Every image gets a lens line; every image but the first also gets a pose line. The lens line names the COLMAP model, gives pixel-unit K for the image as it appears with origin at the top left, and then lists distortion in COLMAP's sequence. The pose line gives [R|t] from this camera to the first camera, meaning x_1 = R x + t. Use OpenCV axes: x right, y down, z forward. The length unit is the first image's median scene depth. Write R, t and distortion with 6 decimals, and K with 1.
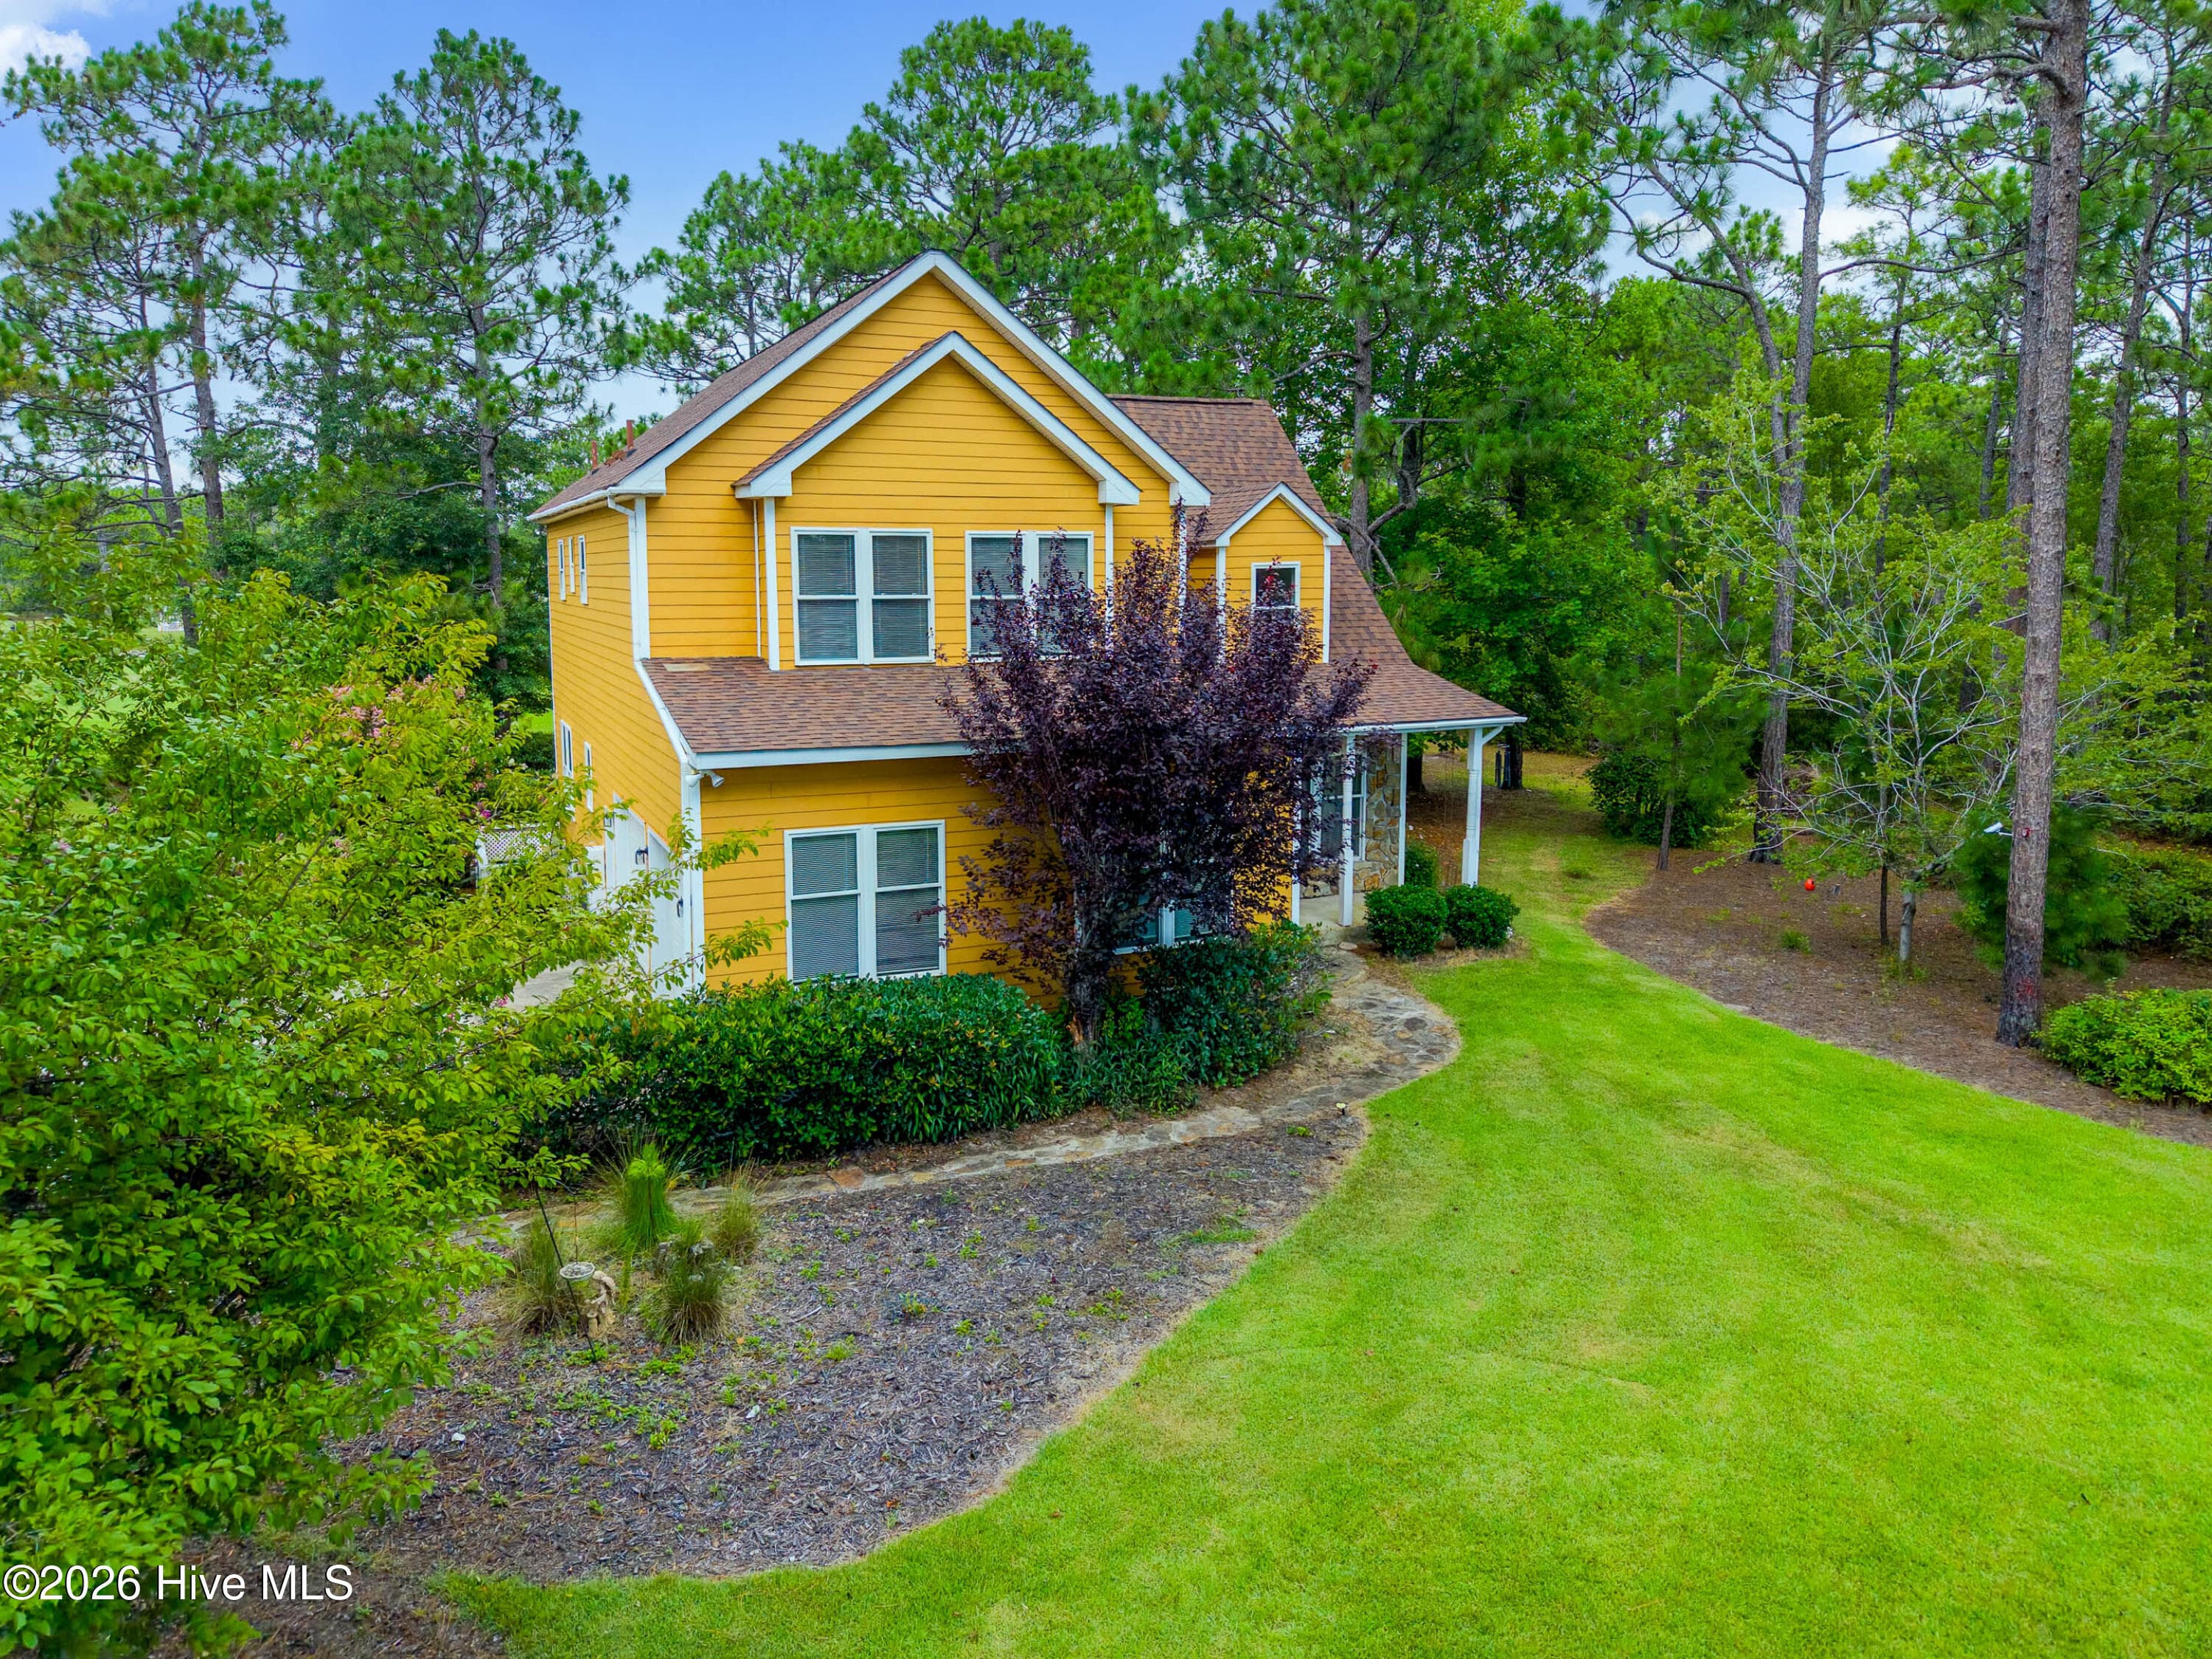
lens RADIAL K [[1574.9, 0, 1097.8], [0, 1574.9, 814.5], [0, 0, 1]] dist [-0.001127, -0.007490]
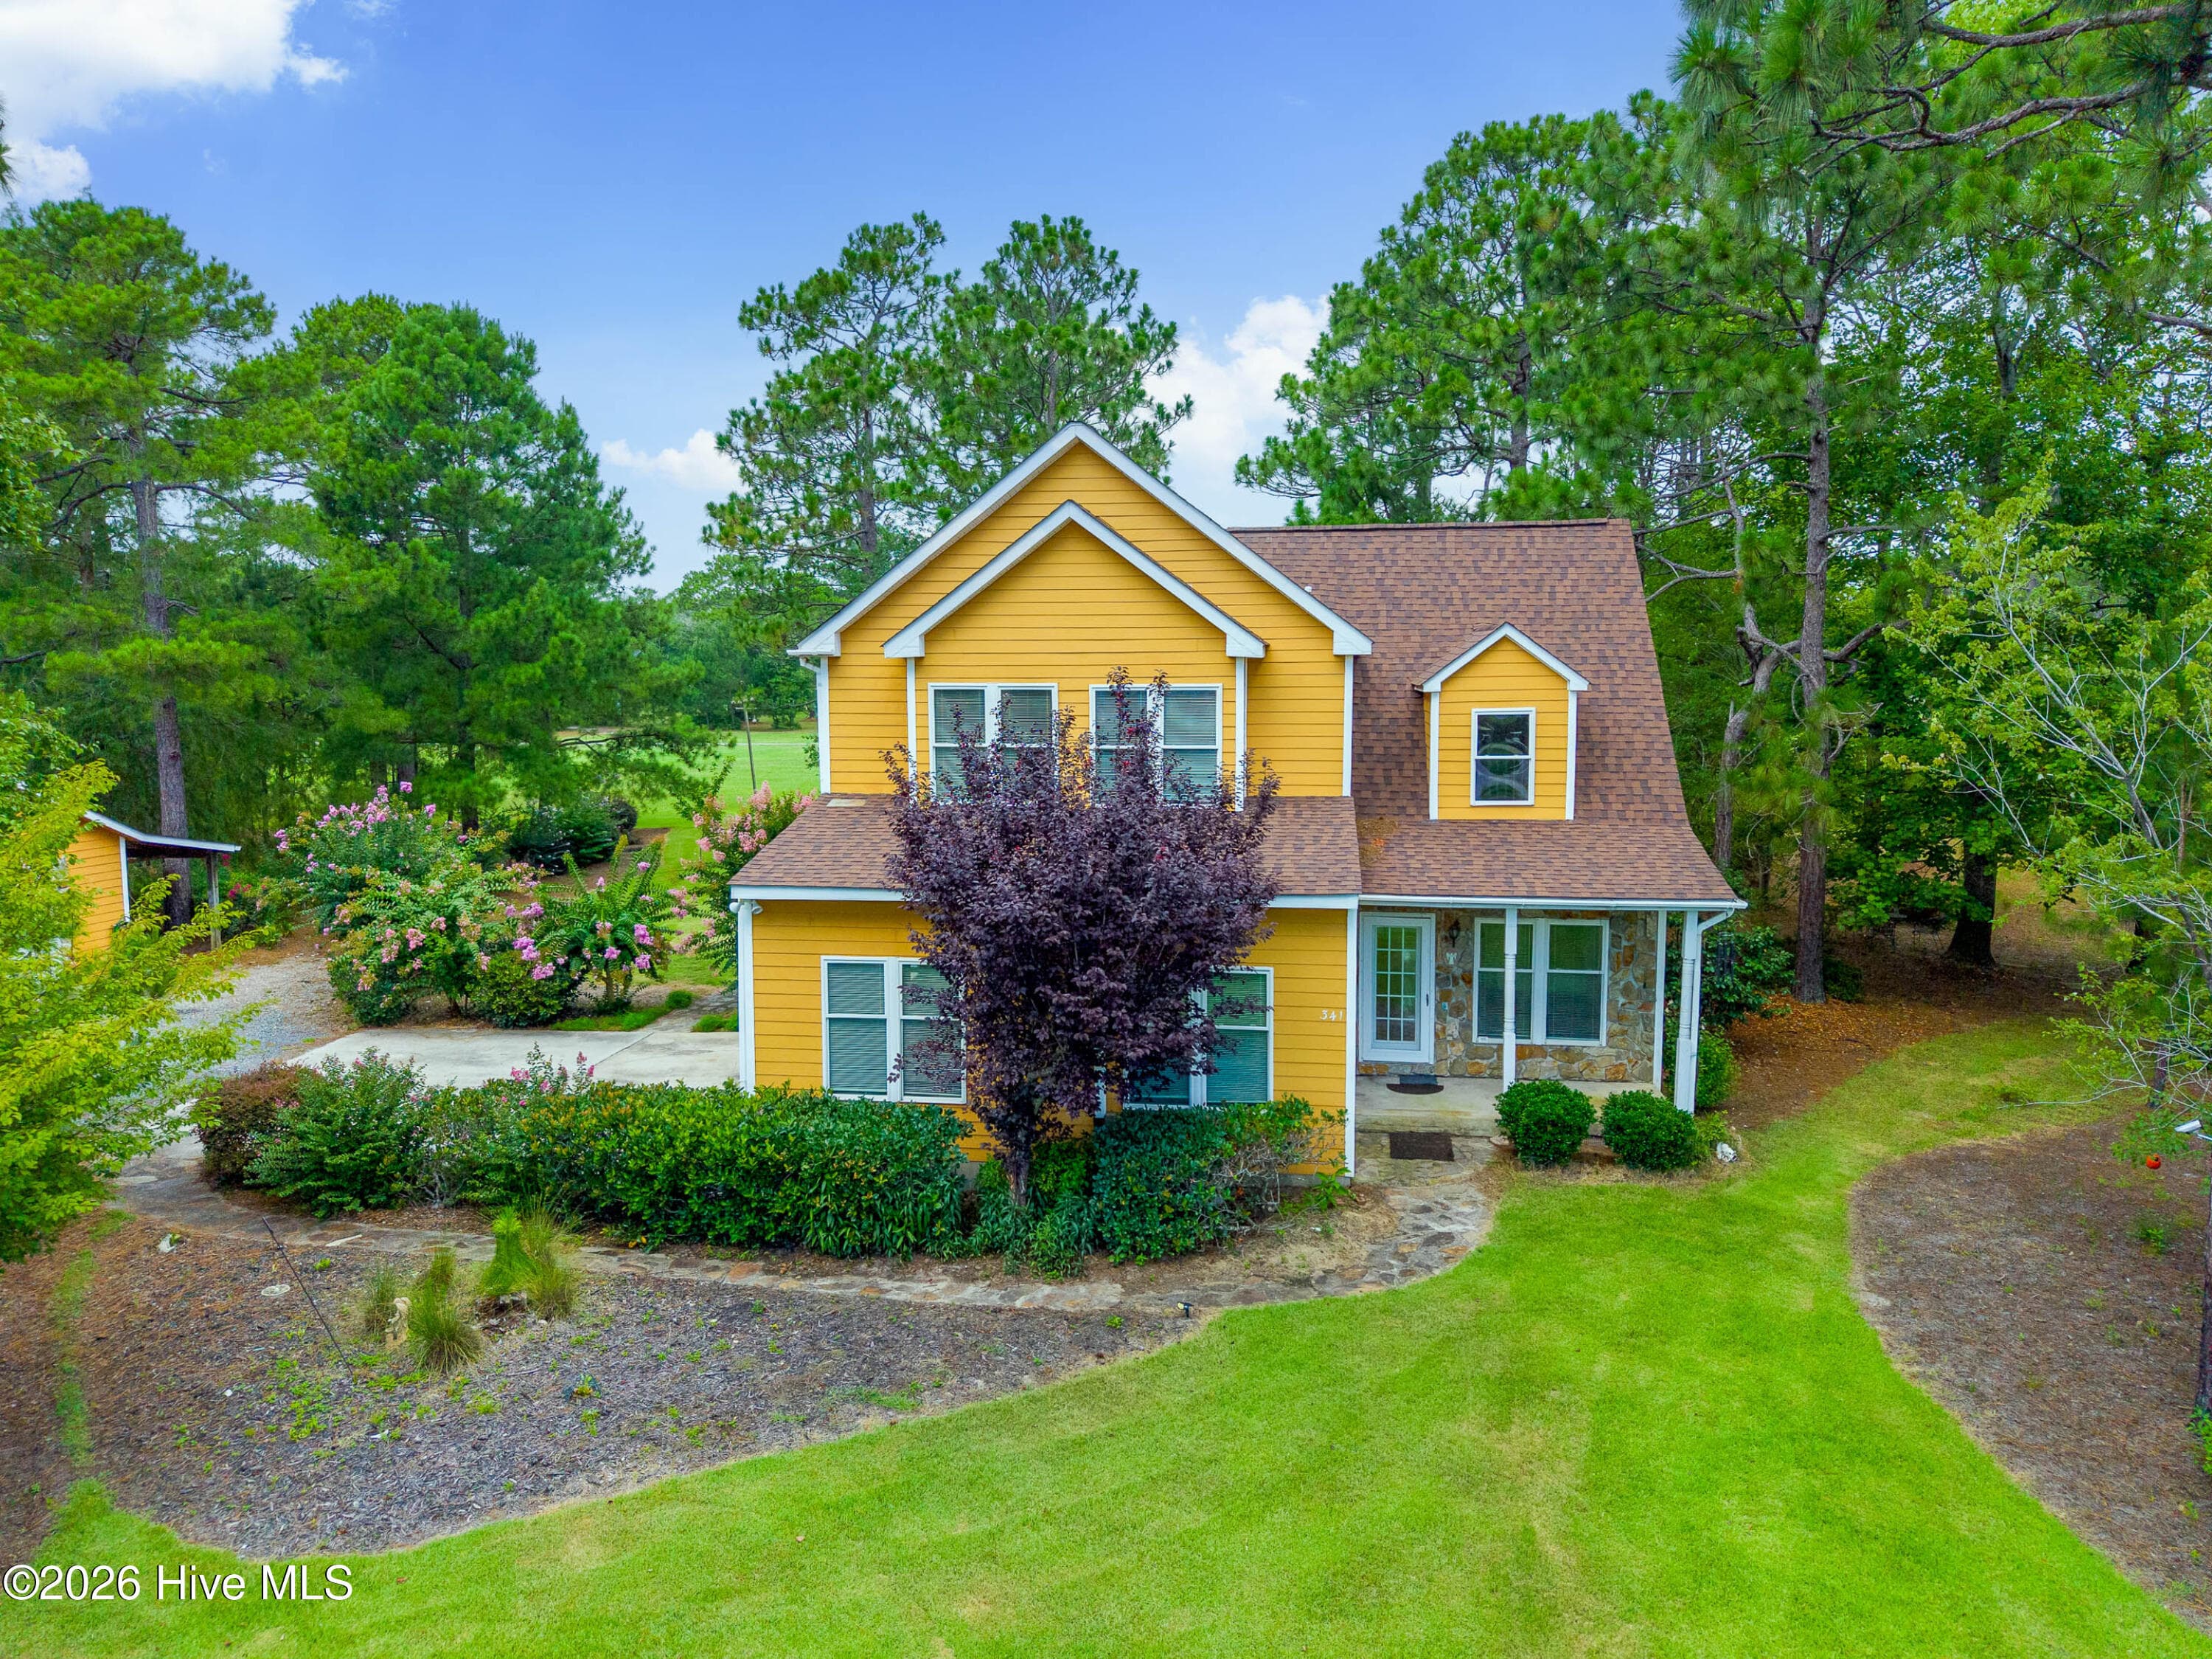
lens RADIAL K [[1574.9, 0, 1049.4], [0, 1574.9, 811.5], [0, 0, 1]] dist [-0.001127, -0.007490]
pose [[0.841277, 0.055943, -0.537701, 0.566179], [-0.080343, 0.996524, -0.022025, -0.085349], [0.534600, 0.061730, 0.842848, 0.123269]]
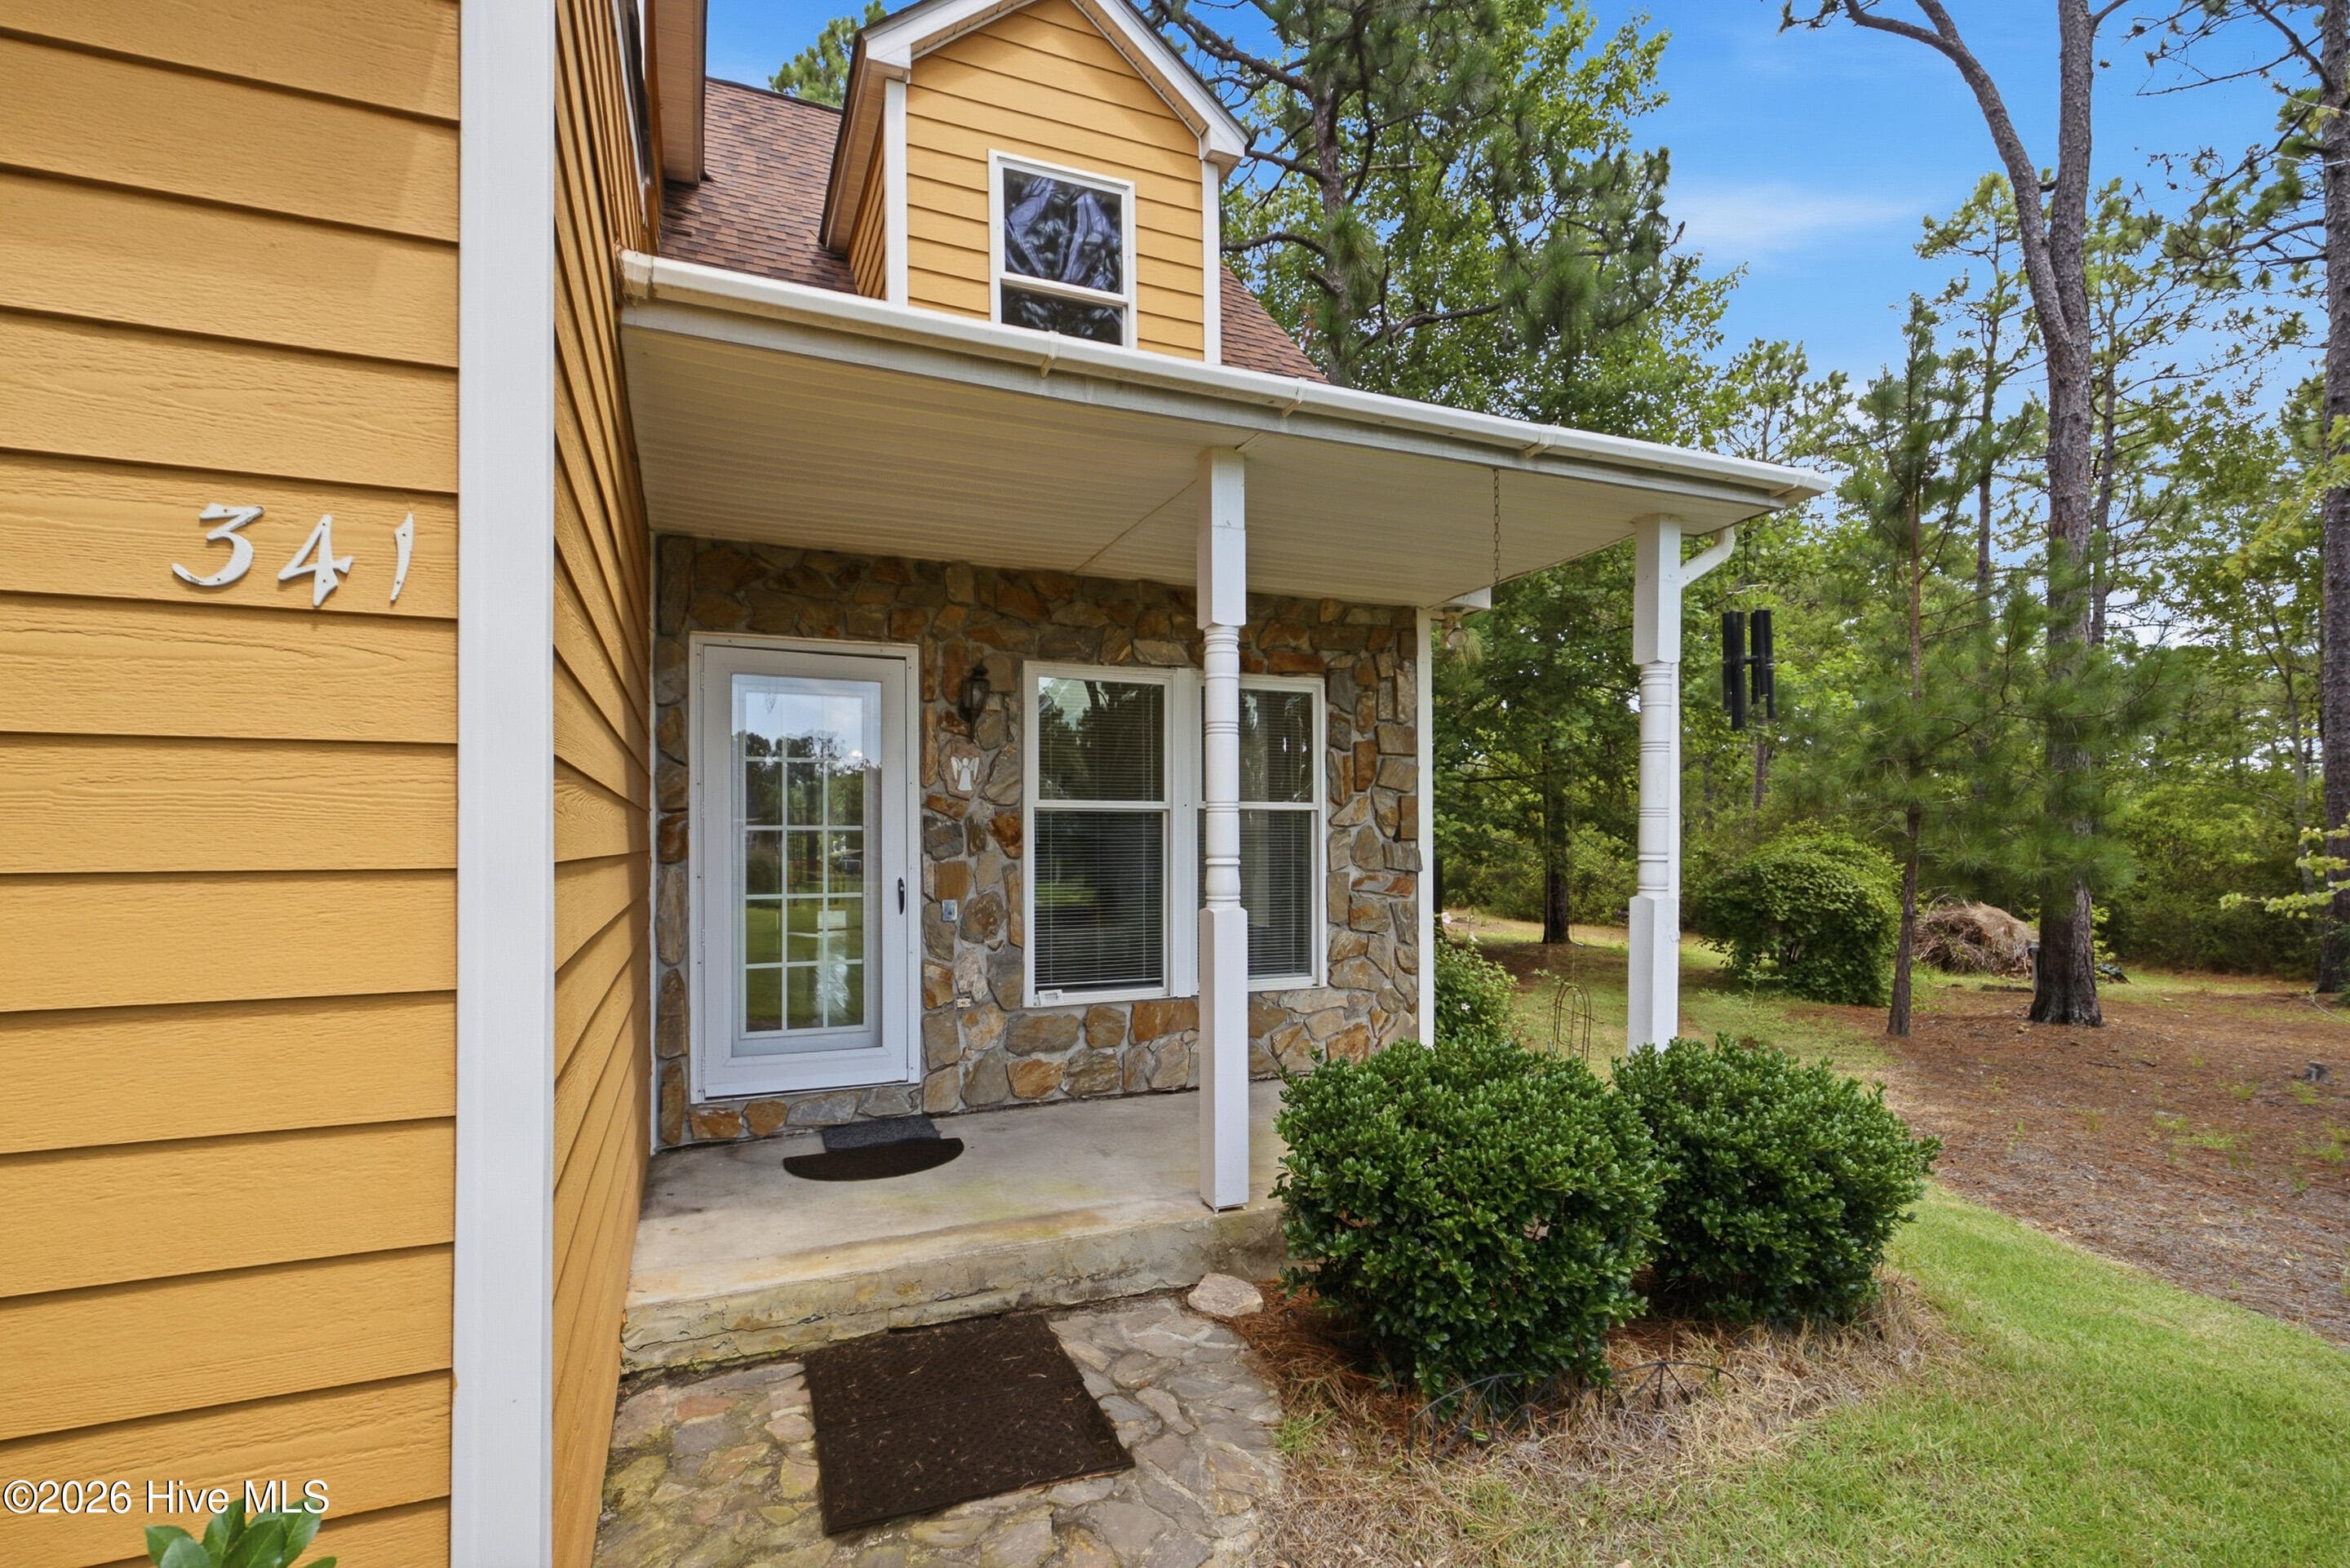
lens RADIAL K [[1117.8, 0, 1186.0], [0, 1117.8, 829.9], [0, 0, 1]] dist [0.013327, -0.001674]
pose [[0.999987, -0.002320, -0.004479, 0.208001], [0.001534, 0.985788, -0.167990, 0.057566], [0.004805, 0.167981, 0.985779, 1.113530]]
